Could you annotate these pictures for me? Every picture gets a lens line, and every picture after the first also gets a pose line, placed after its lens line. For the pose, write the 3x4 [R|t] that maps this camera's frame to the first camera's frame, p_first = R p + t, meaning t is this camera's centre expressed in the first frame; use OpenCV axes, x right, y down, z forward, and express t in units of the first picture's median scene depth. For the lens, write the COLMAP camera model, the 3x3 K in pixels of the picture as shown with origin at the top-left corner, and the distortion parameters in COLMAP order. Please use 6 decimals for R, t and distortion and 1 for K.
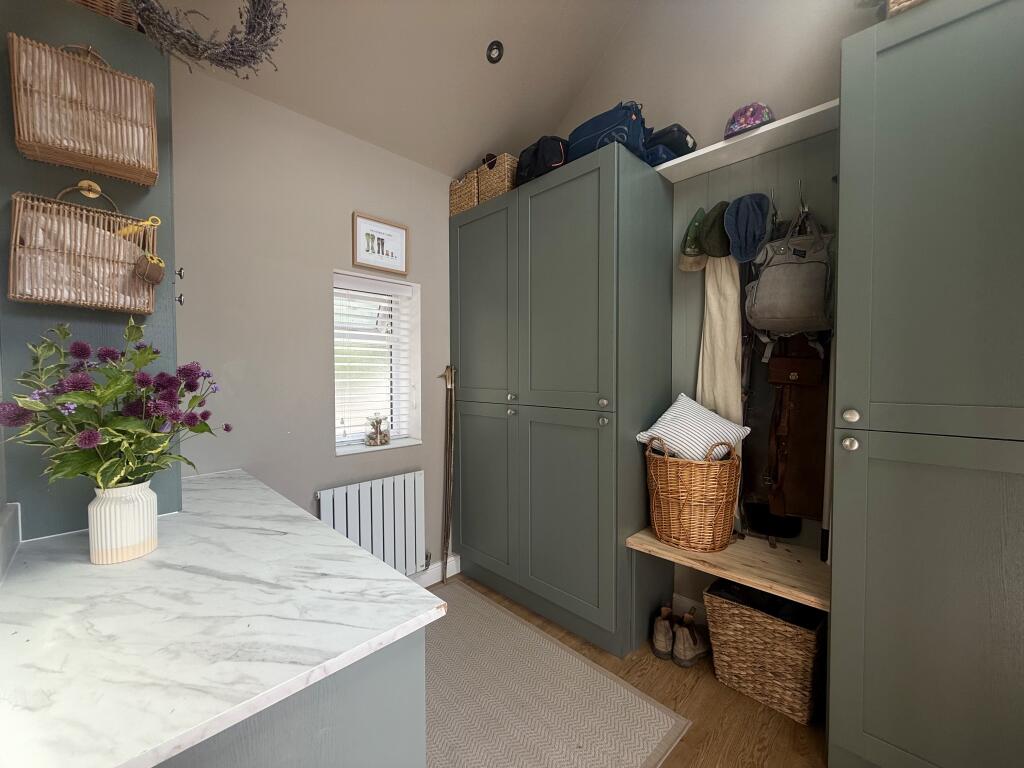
lens RADIAL K [[408.2, 0, 508.4], [0, 408.2, 383.7], [0, 0, 1]] dist [-0.002581, 0.000266]
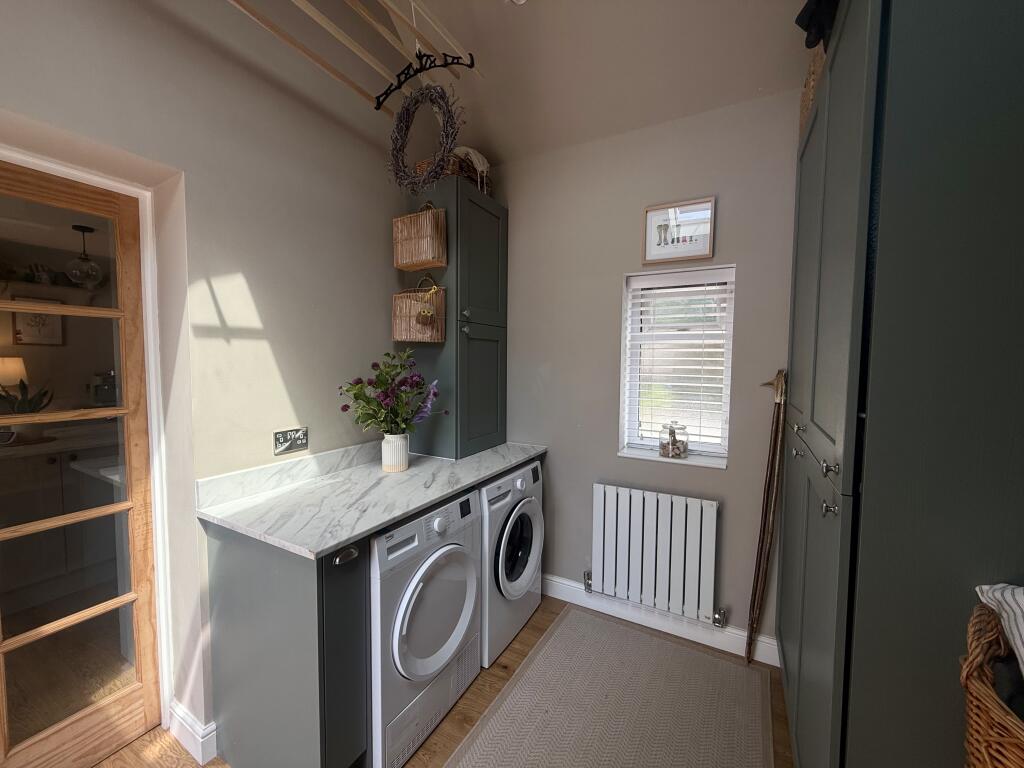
lens RADIAL K [[408.2, 0, 512.1], [0, 408.2, 385.6], [0, 0, 1]] dist [-0.002581, 0.000266]
pose [[0.276166, 0.064167, -0.958966, 0.615353], [-0.032213, 0.997826, 0.057491, -0.066180], [0.960570, 0.015015, 0.277632, 0.567198]]
